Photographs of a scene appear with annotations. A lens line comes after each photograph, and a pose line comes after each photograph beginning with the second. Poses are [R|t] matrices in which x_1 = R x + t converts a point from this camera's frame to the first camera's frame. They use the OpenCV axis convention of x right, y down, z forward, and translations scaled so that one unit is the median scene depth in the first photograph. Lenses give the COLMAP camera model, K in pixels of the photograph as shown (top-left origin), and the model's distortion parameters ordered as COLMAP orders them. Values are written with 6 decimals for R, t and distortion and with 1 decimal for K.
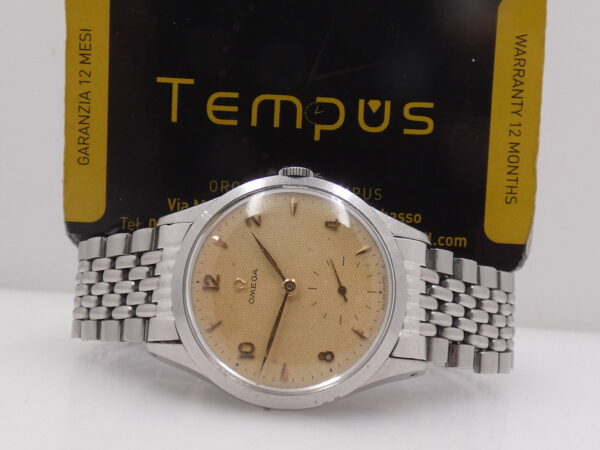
lens RADIAL K [[836.5, 0, 298.7], [0, 836.5, 227.1], [0, 0, 1]] dist [0.051100, 0.000000]
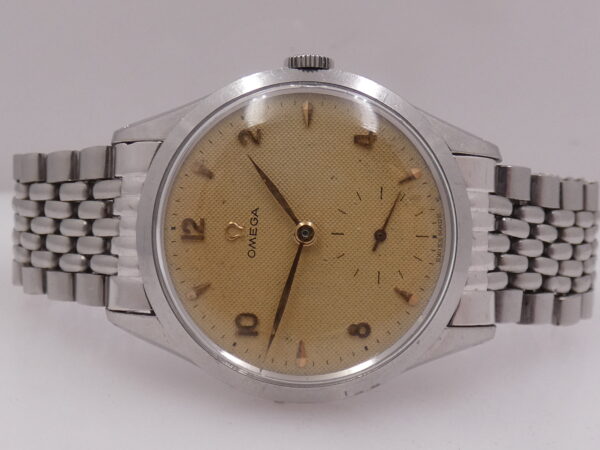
lens RADIAL K [[836.5, 0, 298.6], [0, 836.5, 224.5], [0, 0, 1]] dist [0.051100, 0.000000]
pose [[0.999666, -0.025009, 0.006584, -0.020405], [0.023367, 0.982571, 0.184413, -0.062990], [-0.011081, -0.184197, 0.982827, 0.307719]]
